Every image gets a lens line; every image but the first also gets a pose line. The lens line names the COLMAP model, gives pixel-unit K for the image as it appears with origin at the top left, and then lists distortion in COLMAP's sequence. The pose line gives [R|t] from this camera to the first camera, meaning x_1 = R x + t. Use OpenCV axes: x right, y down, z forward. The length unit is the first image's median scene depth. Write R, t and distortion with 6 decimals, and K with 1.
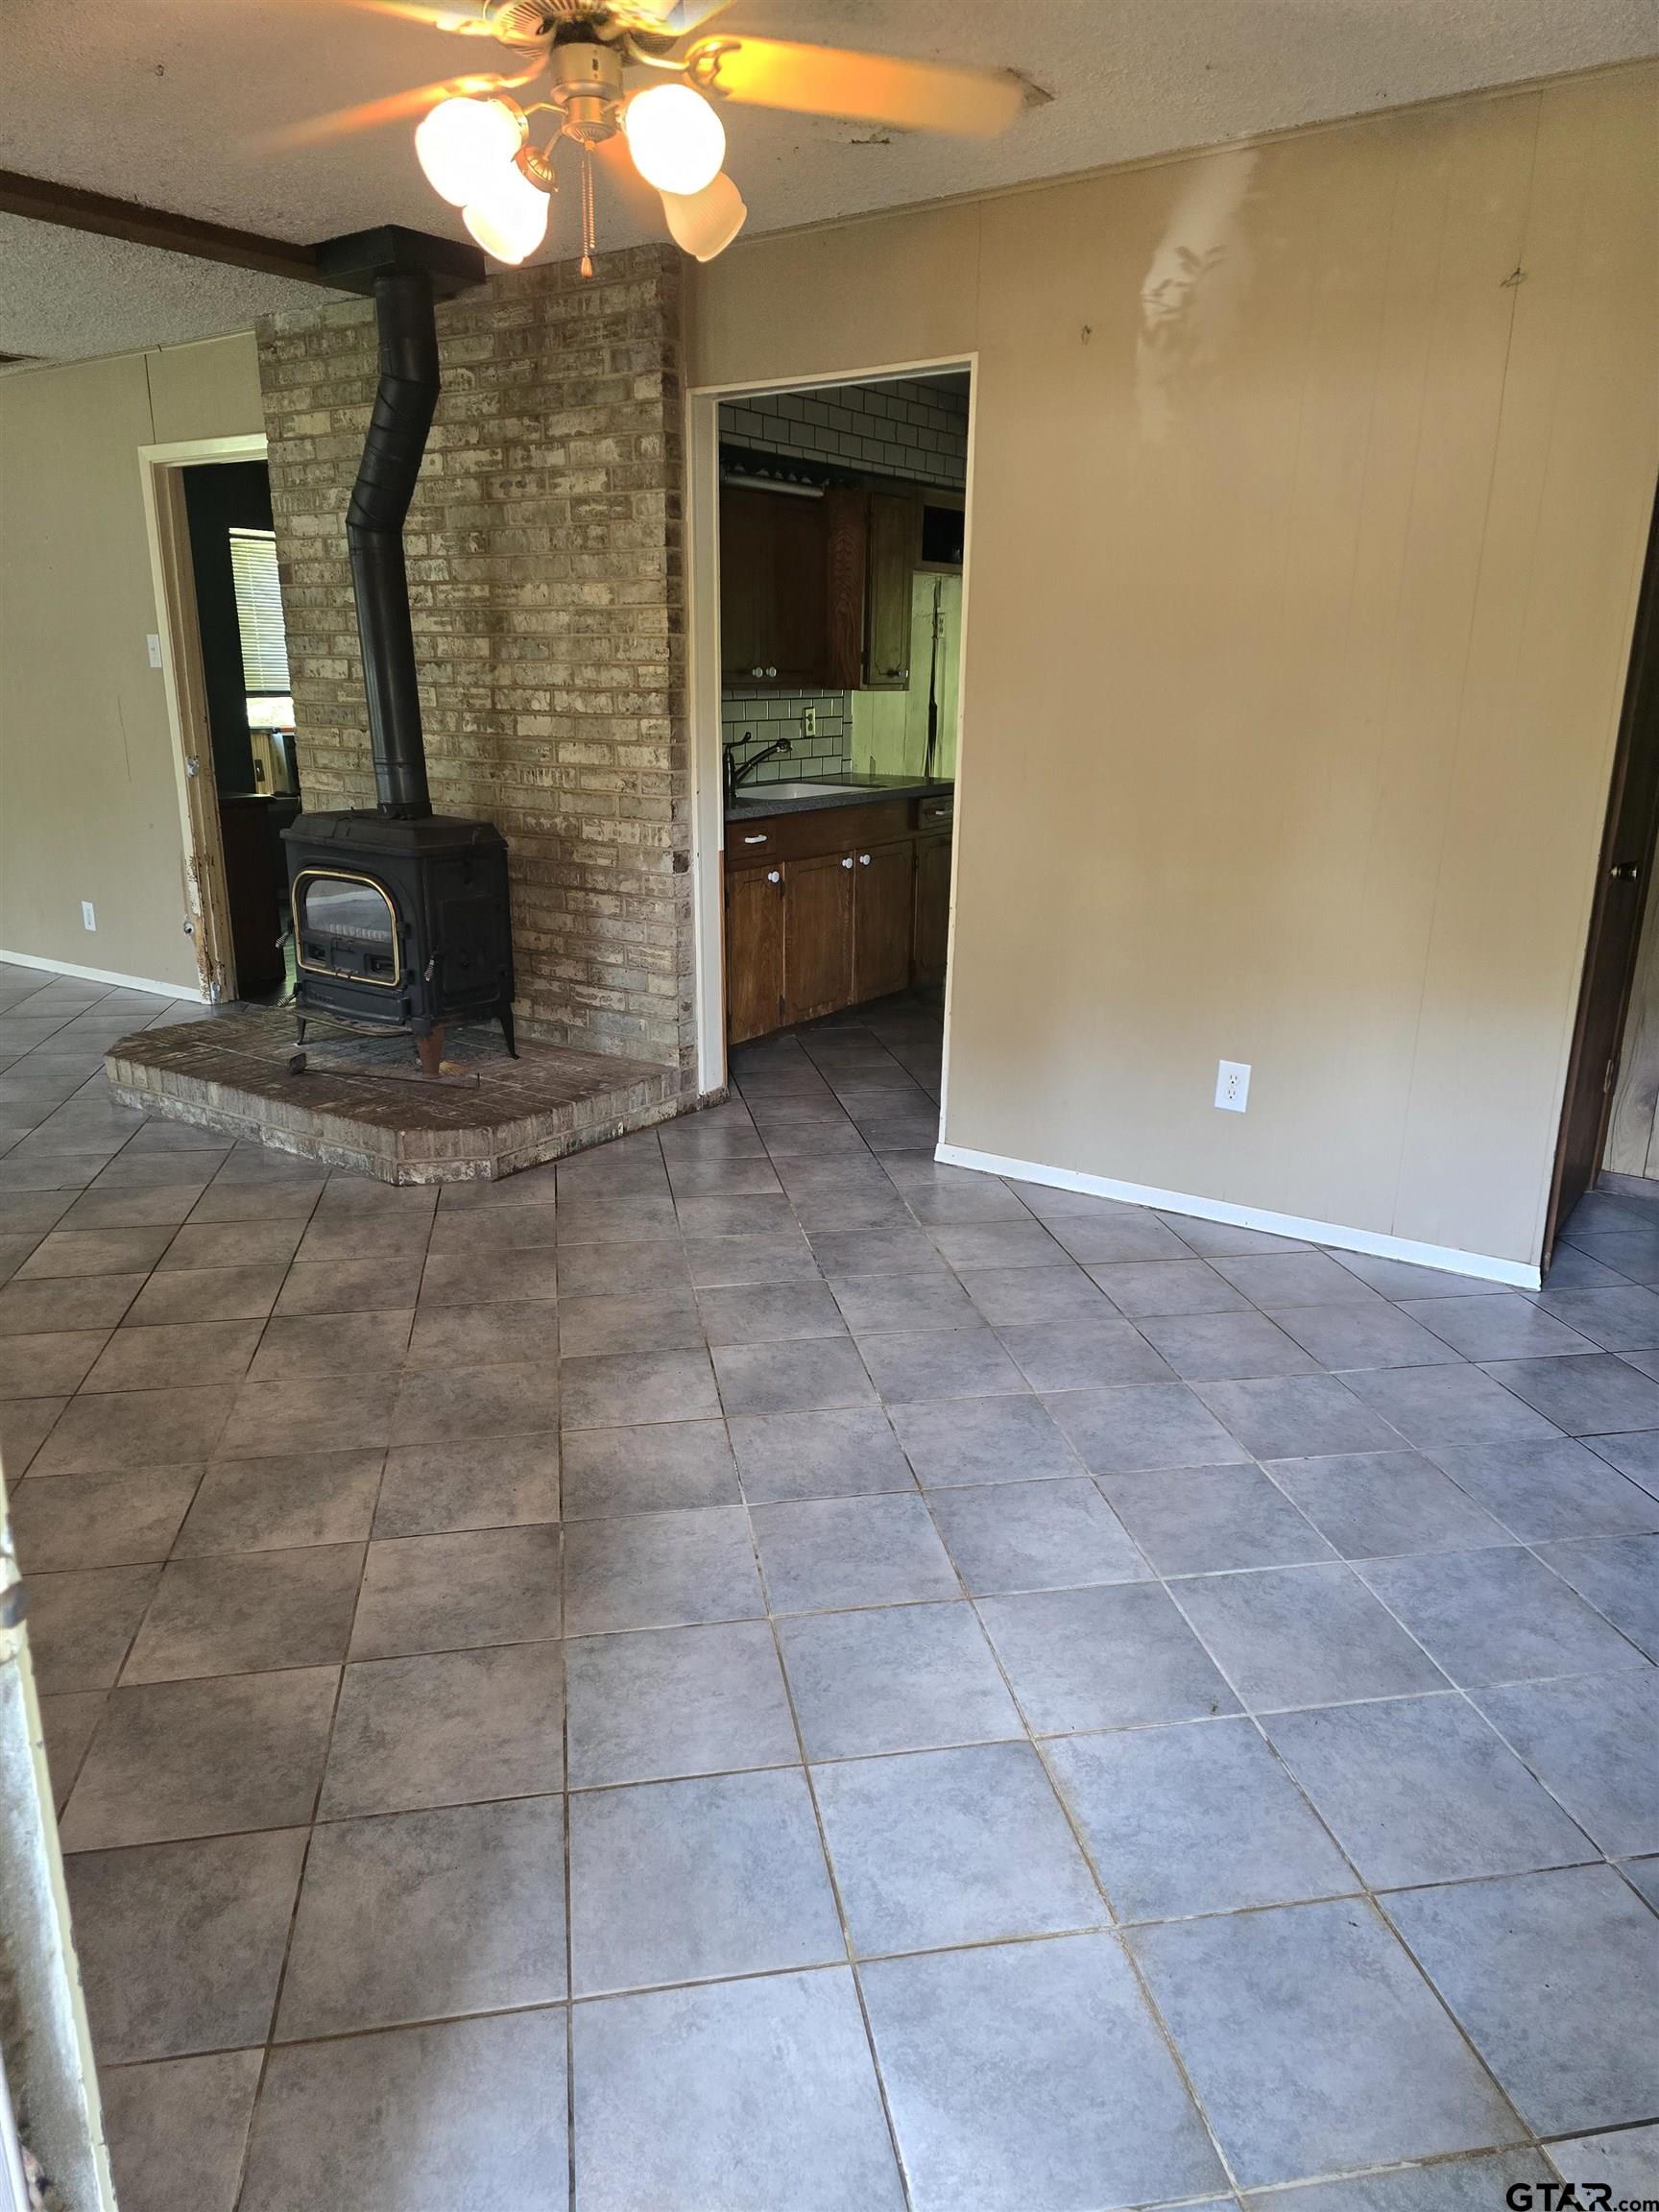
lens RADIAL K [[1533.2, 0, 825.1], [0, 1533.2, 1110.0], [0, 0, 1]] dist [0.055490, -0.015574]
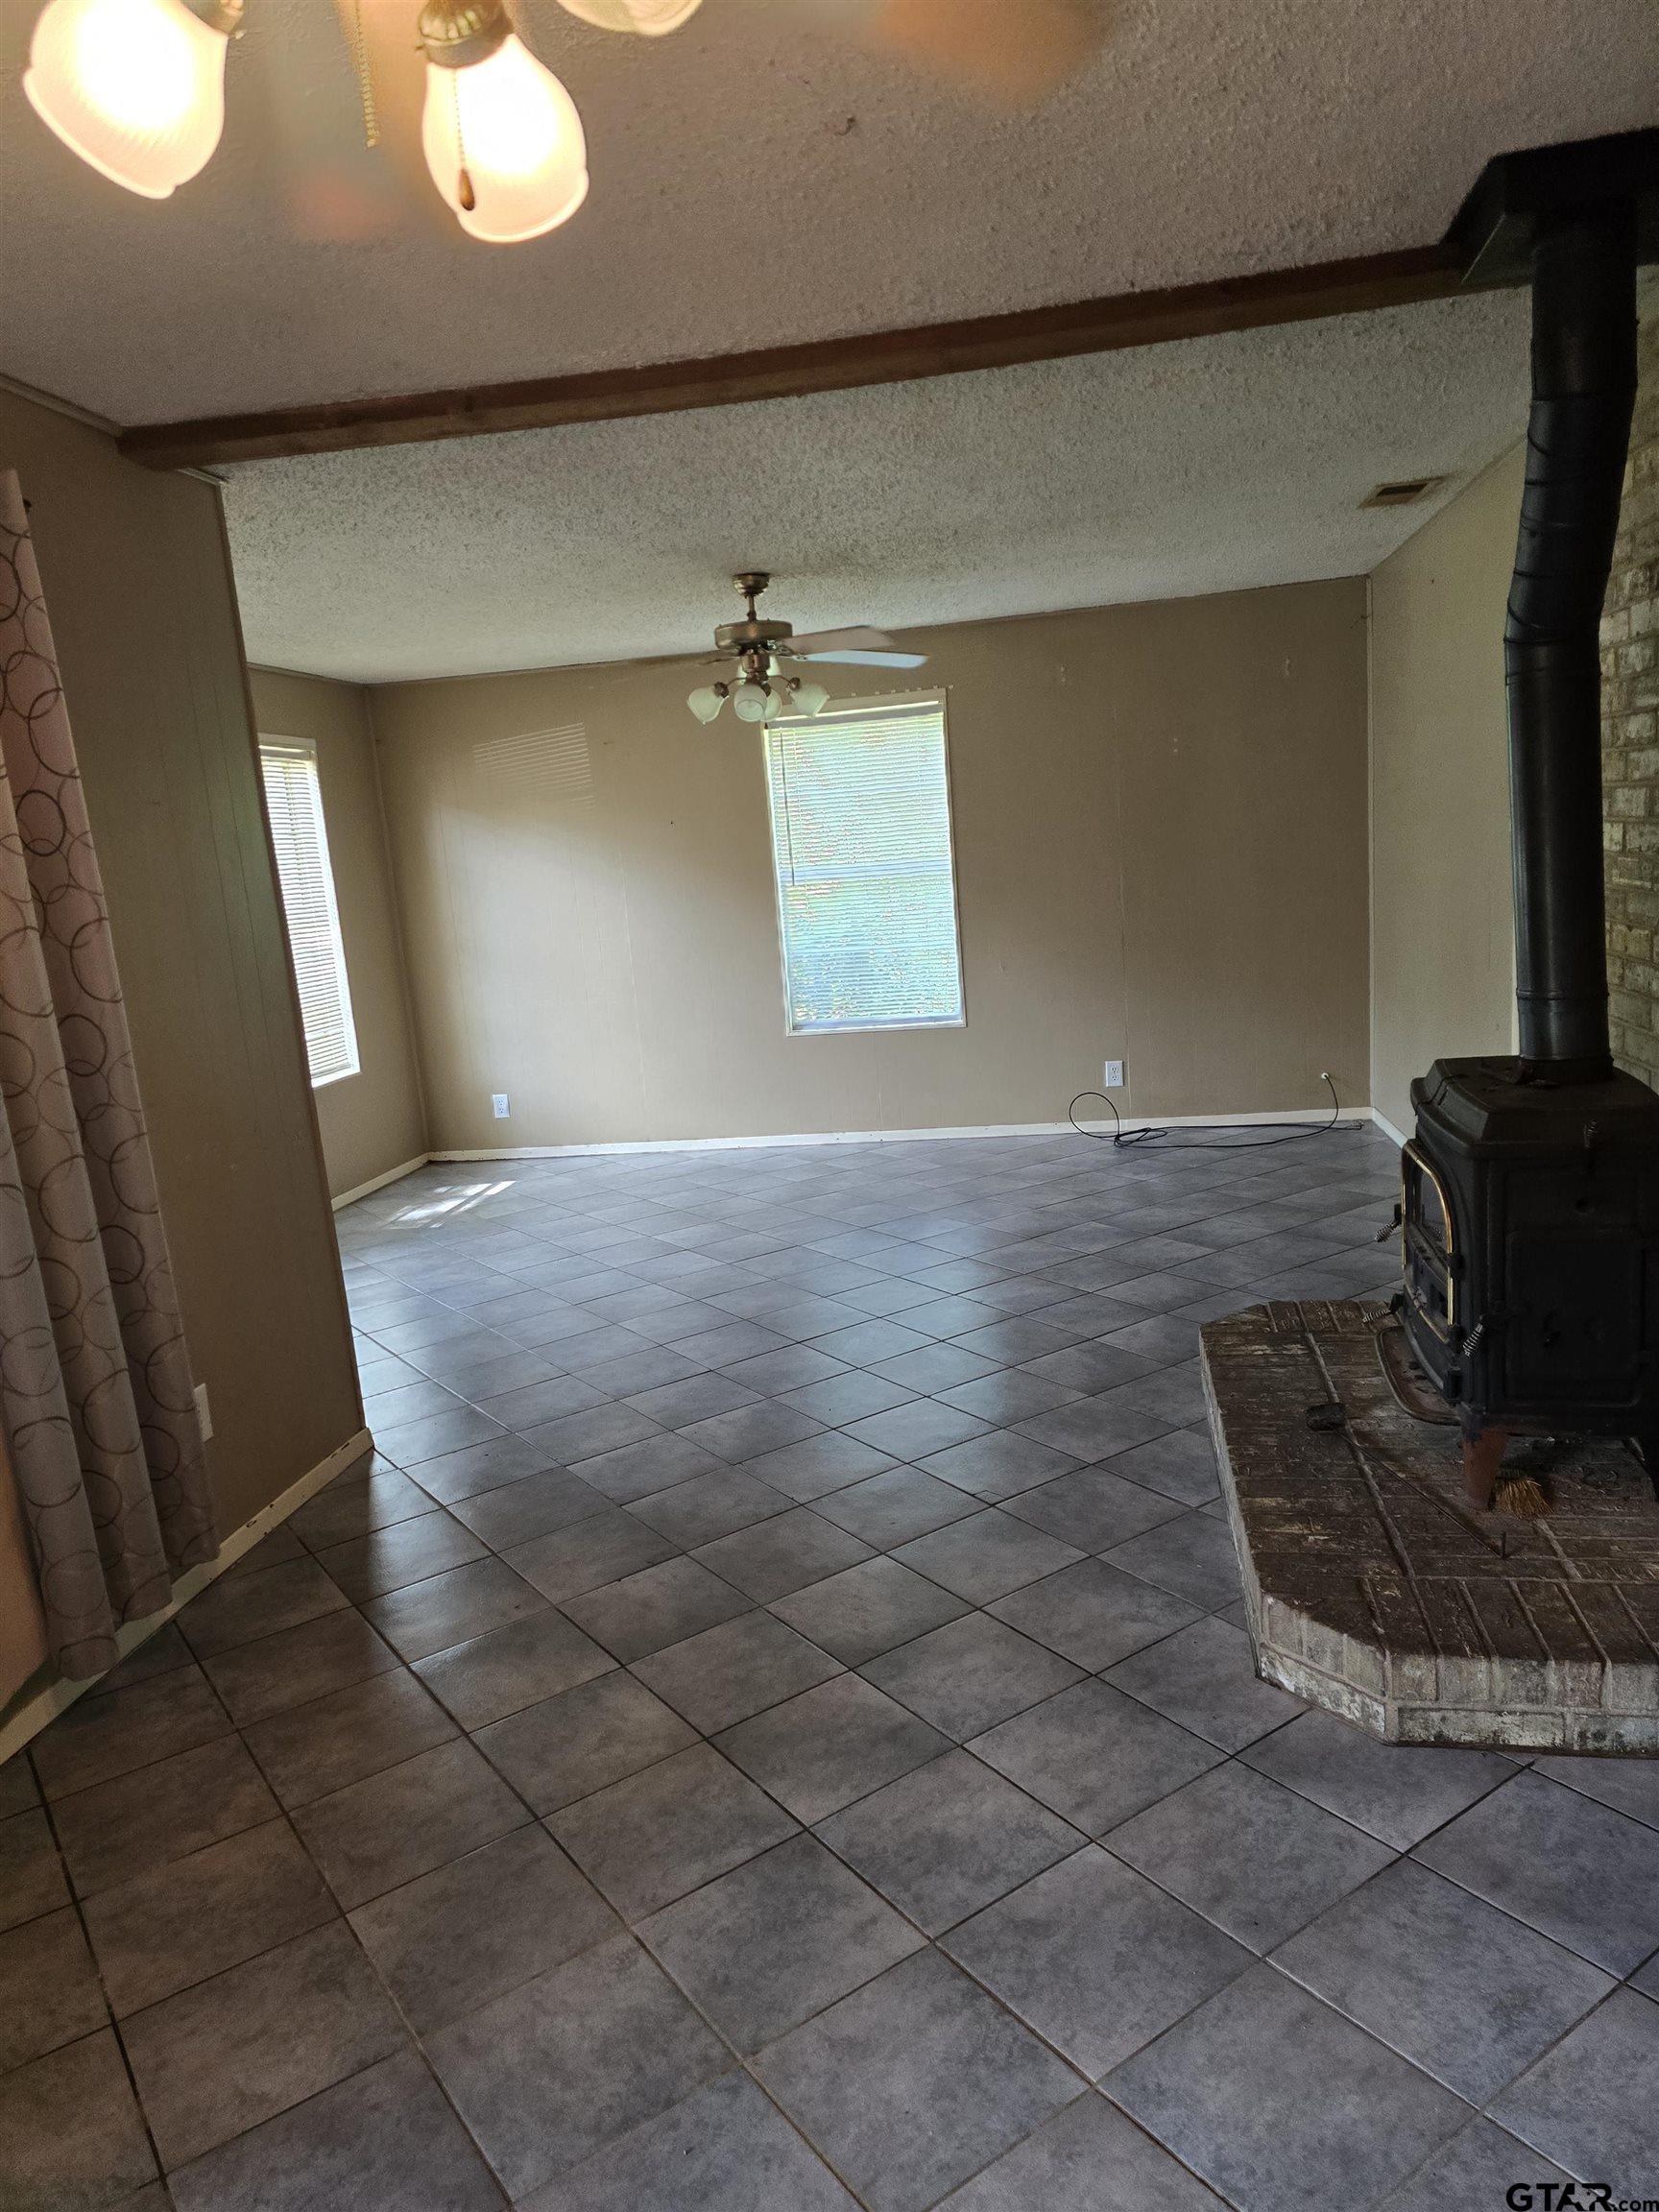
lens RADIAL K [[1533.2, 0, 827.7], [0, 1533.2, 1094.3], [0, 0, 1]] dist [0.055490, -0.015574]
pose [[0.414959, 0.122288, -0.901584, 0.196565], [-0.171190, 0.983722, 0.054638, -0.191355], [0.893590, 0.131670, 0.429139, 0.532553]]
